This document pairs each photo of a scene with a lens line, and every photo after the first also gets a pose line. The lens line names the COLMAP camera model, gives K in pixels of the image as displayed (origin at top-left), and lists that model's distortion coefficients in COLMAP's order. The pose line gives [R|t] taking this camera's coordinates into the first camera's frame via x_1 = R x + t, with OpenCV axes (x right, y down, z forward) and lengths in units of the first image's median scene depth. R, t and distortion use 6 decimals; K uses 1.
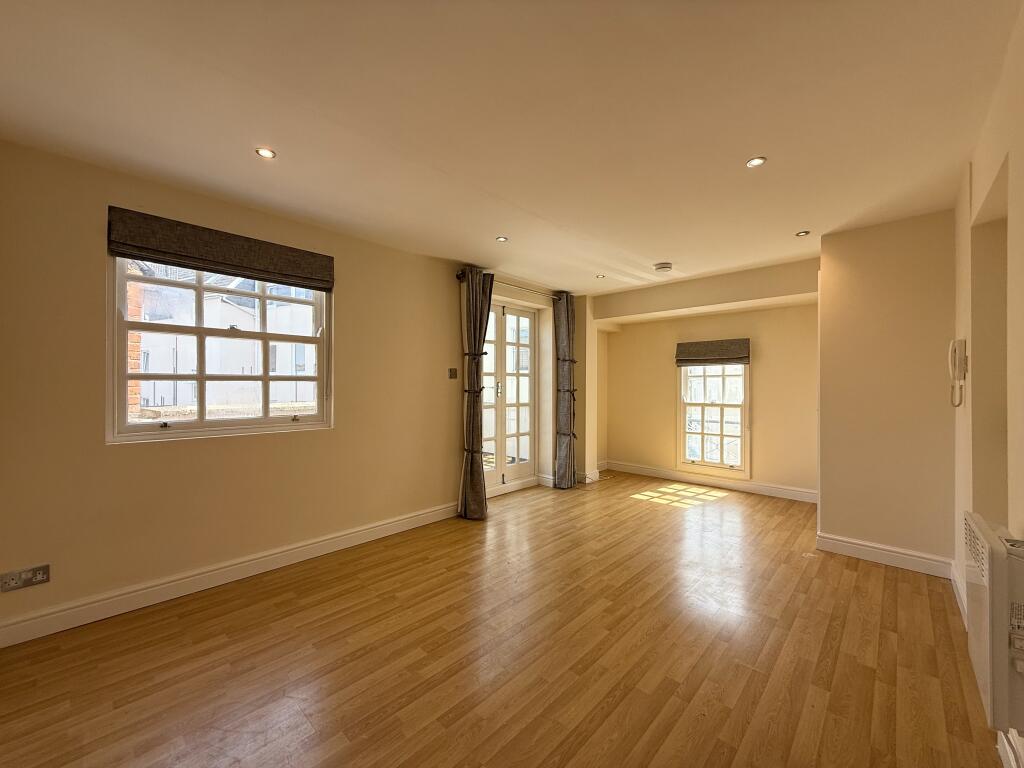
lens RADIAL K [[415.7, 0, 512.5], [0, 415.7, 386.0], [0, 0, 1]] dist [-0.000275, -0.000029]
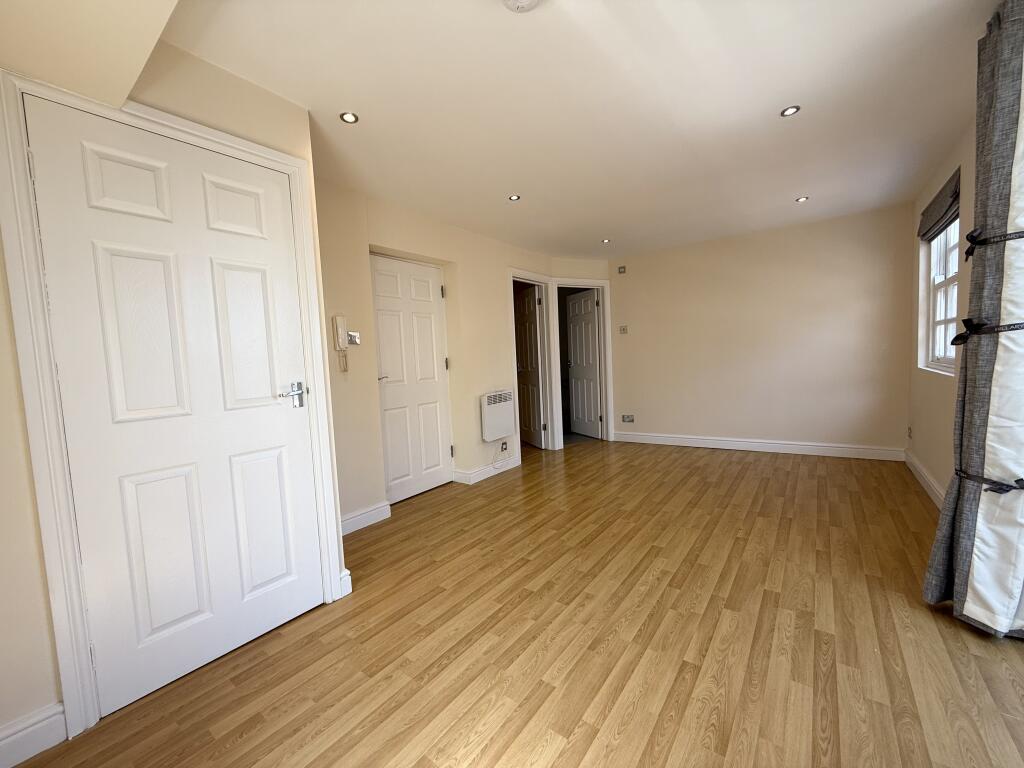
lens RADIAL K [[415.7, 0, 511.8], [0, 415.7, 385.7], [0, 0, 1]] dist [-0.000275, -0.000029]
pose [[-0.992768, 0.051026, -0.108667, 0.501950], [0.043481, 0.996549, 0.070712, 0.019183], [0.111900, 0.065476, -0.991560, 1.595029]]
